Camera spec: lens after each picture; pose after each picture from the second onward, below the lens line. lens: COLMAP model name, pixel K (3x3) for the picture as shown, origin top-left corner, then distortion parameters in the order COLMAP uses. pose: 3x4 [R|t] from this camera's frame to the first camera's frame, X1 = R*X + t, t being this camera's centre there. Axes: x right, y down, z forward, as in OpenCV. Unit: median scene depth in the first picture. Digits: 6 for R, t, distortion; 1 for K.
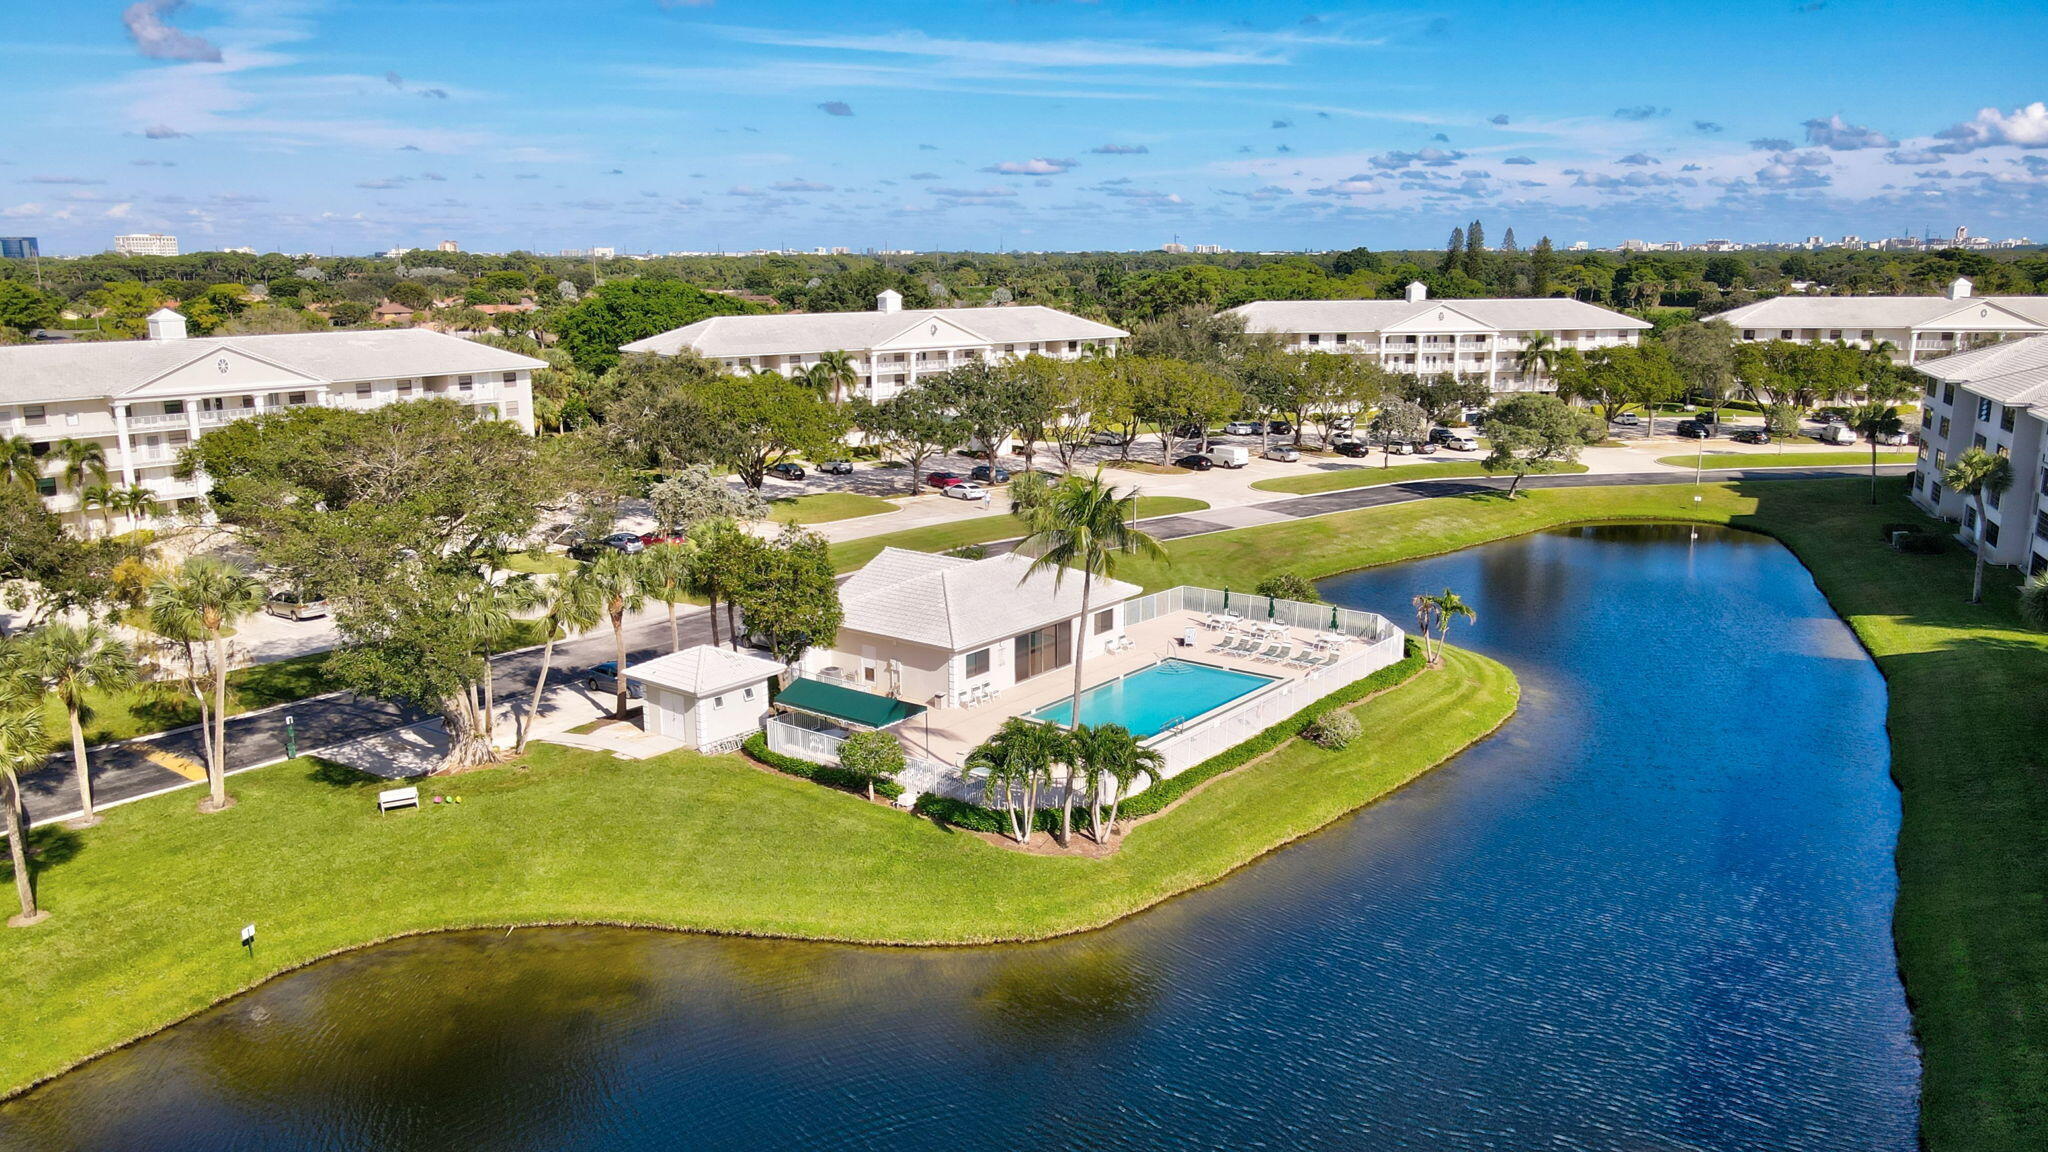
lens RADIAL K [[1518.4, 0, 1024.0], [0, 1518.4, 576.0], [0, 0, 1]] dist [0.001103, 0.011229]
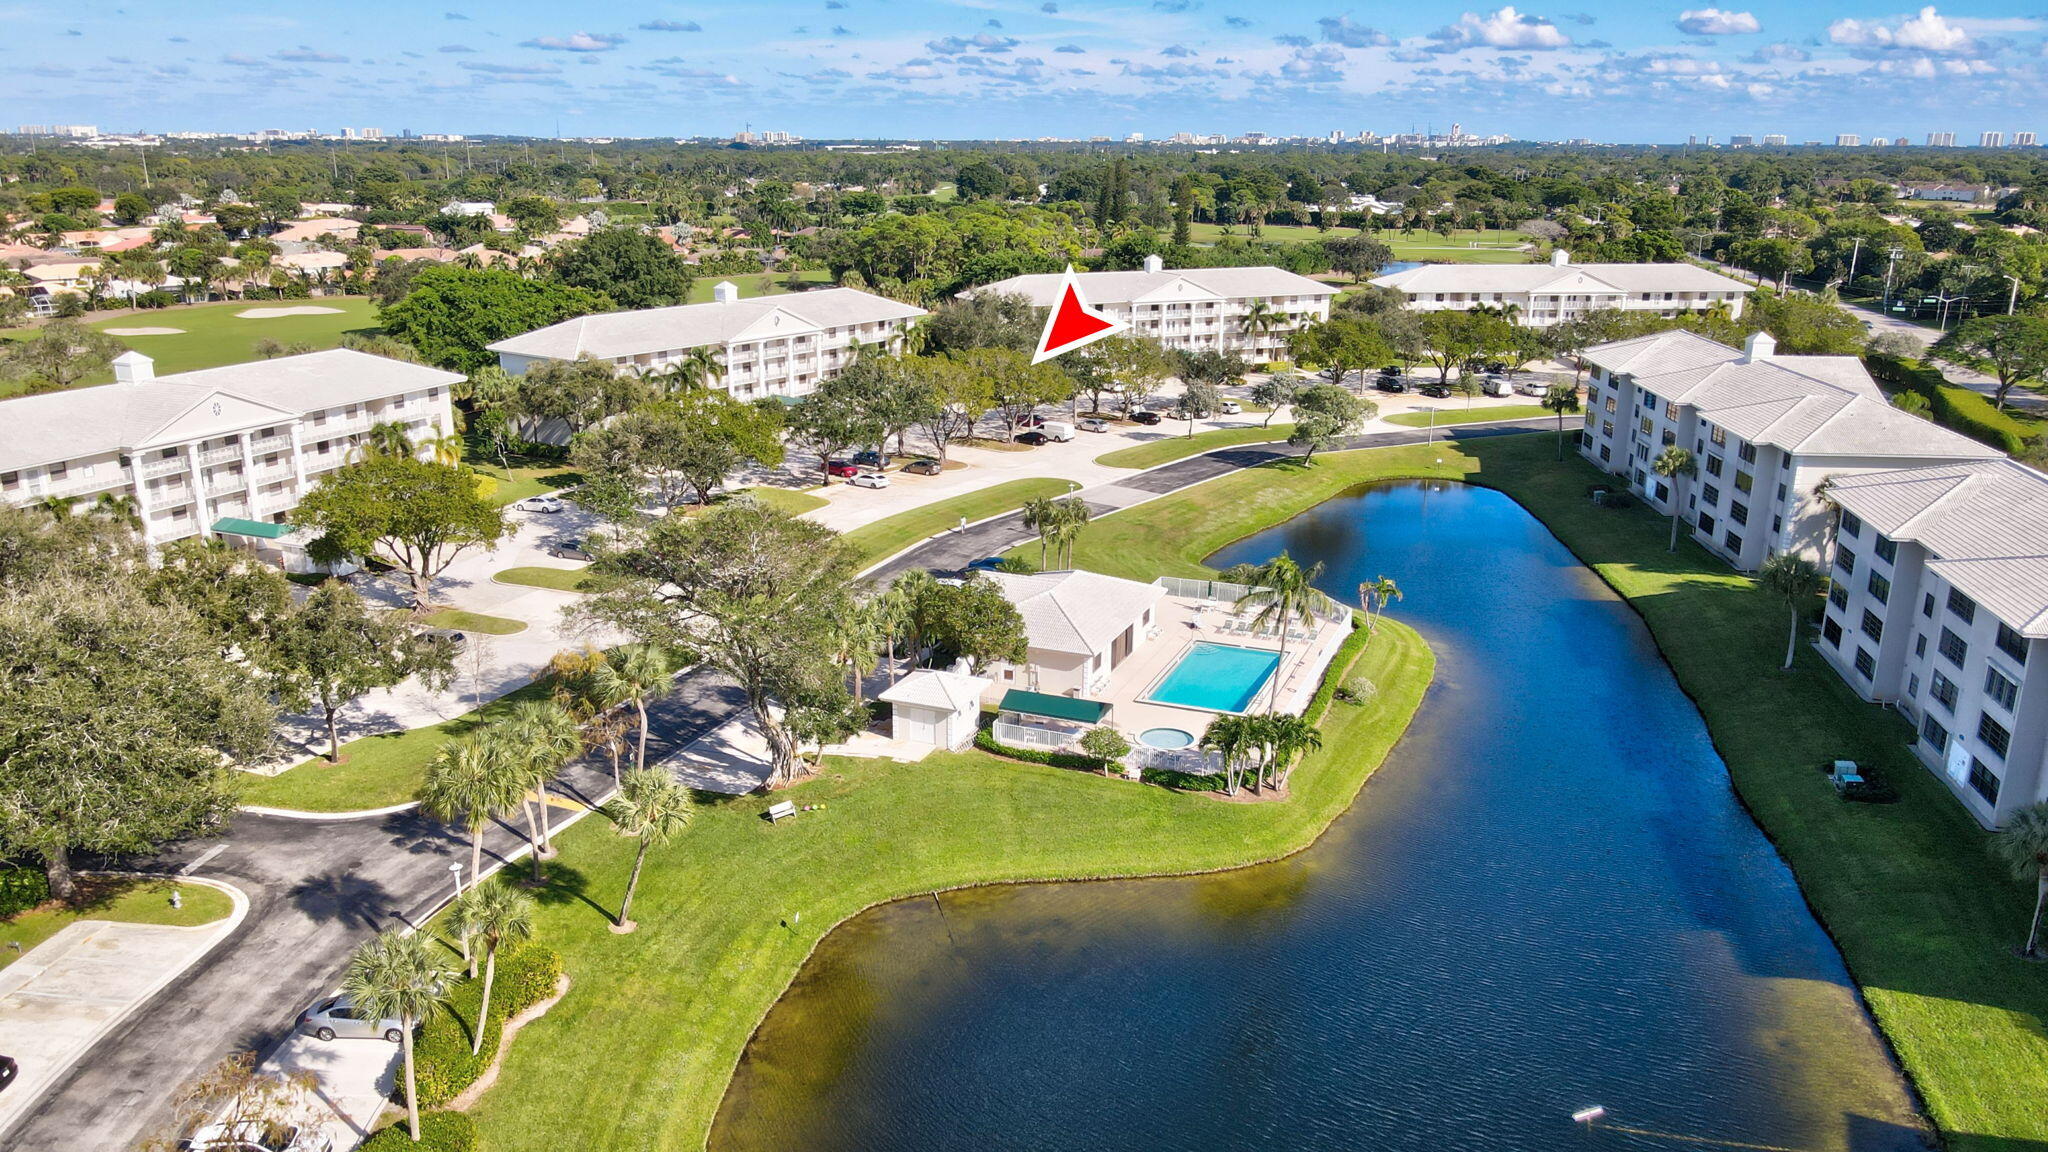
lens RADIAL K [[1518.4, 0, 1024.0], [0, 1518.4, 576.0], [0, 0, 1]] dist [0.001103, 0.011229]
pose [[0.961582, -0.066511, 0.266340, -0.213519], [0.047253, 0.995827, 0.078081, -0.060761], [-0.270422, -0.062496, 0.960711, -0.133515]]
